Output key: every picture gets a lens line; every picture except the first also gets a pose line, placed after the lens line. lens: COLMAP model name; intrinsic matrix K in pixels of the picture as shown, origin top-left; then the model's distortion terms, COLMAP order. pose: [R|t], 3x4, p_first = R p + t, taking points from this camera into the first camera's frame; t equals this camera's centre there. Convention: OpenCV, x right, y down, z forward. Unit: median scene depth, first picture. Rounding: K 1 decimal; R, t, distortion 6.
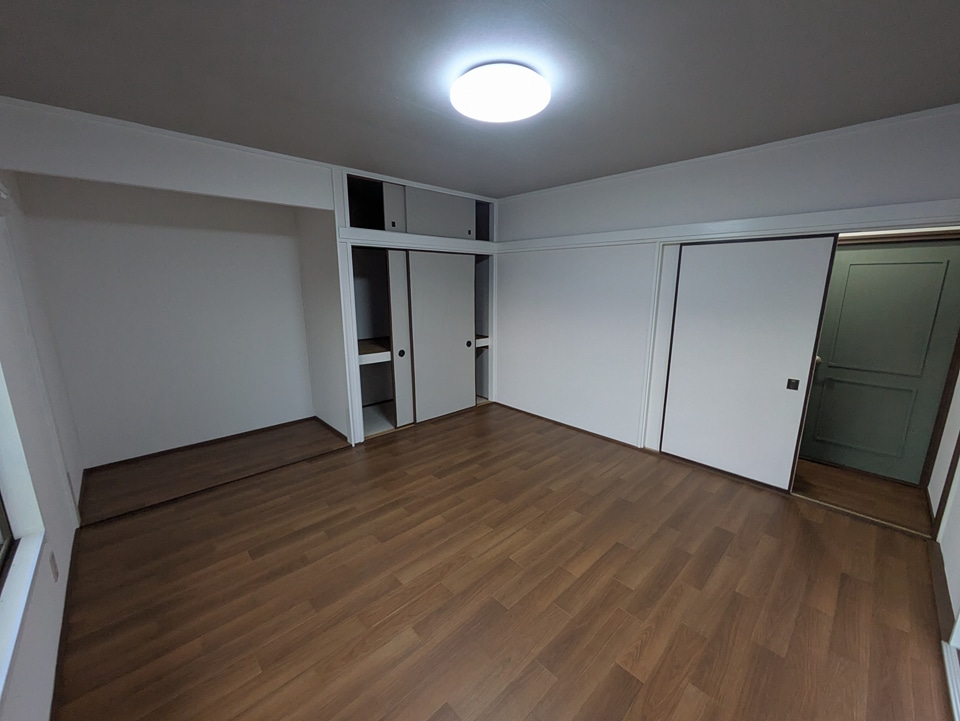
lens RADIAL K [[380.7, 0, 482.3], [0, 380.7, 362.2], [0, 0, 1]] dist [-0.004128, 0.002303]
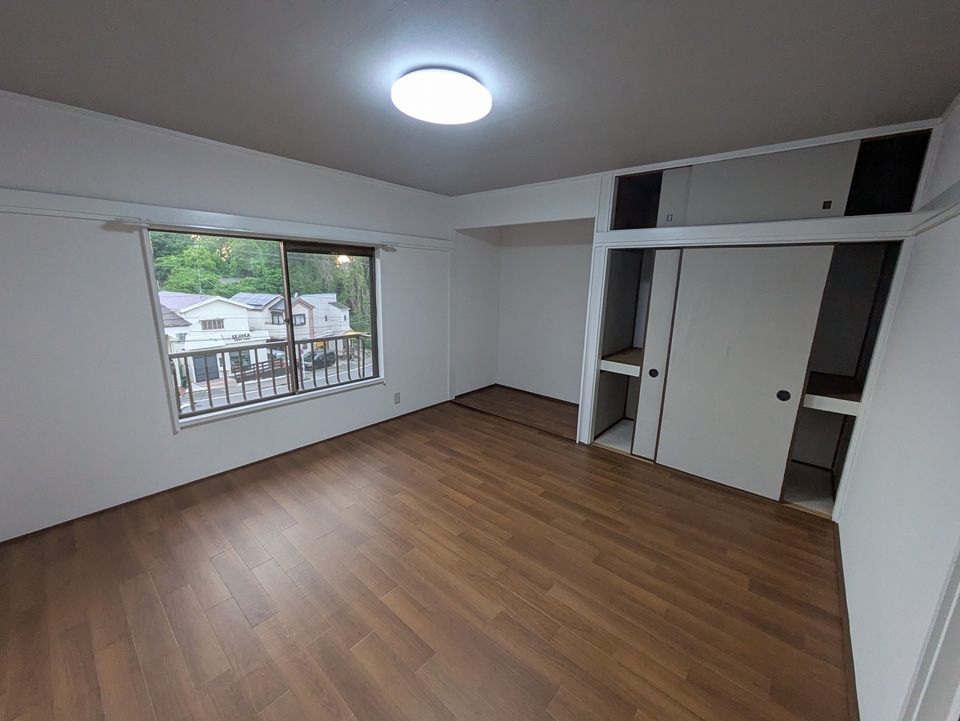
lens RADIAL K [[380.7, 0, 482.9], [0, 380.7, 358.6], [0, 0, 1]] dist [-0.004128, 0.002303]
pose [[0.102152, 0.209826, -0.972388, 0.689086], [-0.229872, 0.956024, 0.182147, -0.148520], [0.967845, 0.204918, 0.145893, 0.638307]]
